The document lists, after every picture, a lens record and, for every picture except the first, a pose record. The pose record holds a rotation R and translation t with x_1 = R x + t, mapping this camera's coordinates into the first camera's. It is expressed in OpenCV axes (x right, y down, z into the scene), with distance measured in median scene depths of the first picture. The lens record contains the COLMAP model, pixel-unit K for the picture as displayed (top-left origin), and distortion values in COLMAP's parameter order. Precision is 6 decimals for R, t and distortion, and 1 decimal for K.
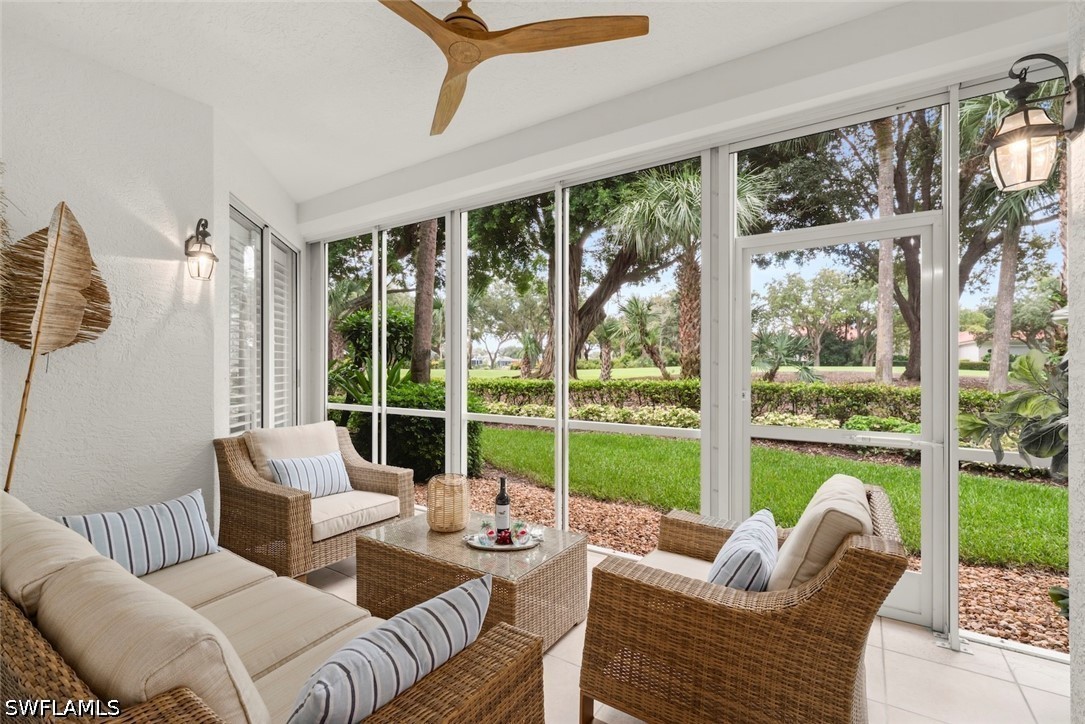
lens RADIAL K [[471.3, 0, 538.6], [0, 471.3, 365.9], [0, 0, 1]] dist [0.000704, 0.000246]
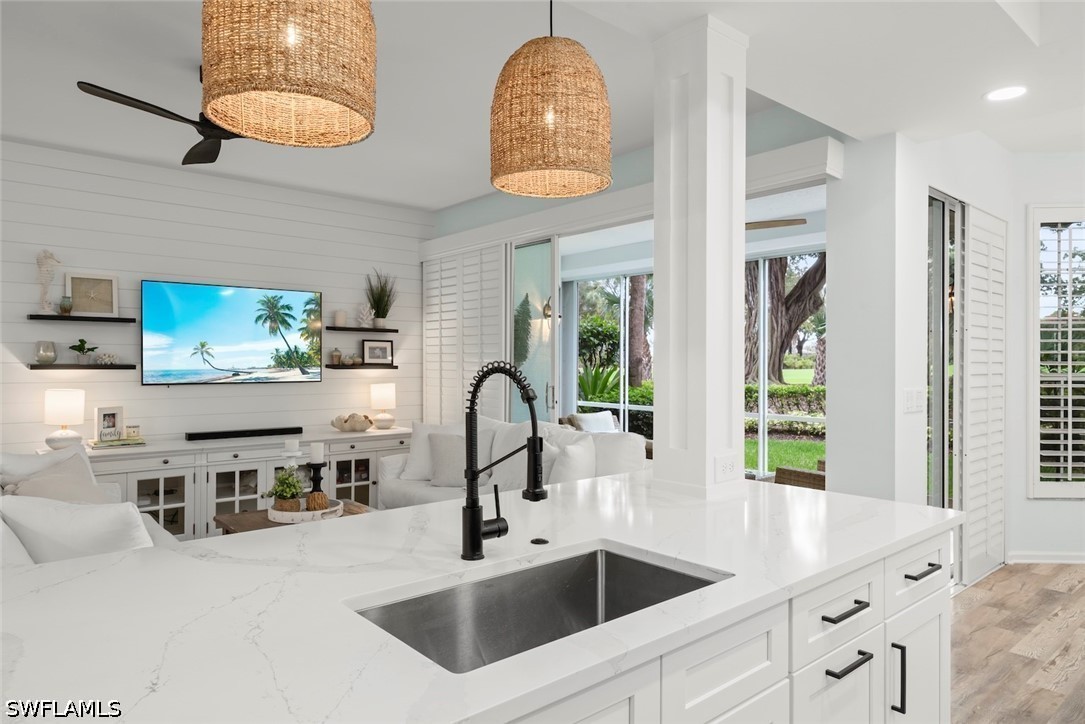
lens RADIAL K [[686.3, 0, 533.1], [0, 686.3, 359.7], [0, 0, 1]] dist [0.005154, 0.002400]
pose [[0.962816, 0.002365, -0.270149, -0.021235], [-0.002618, 0.999996, -0.000576, -0.017567], [0.270147, 0.001262, 0.962818, -0.420009]]
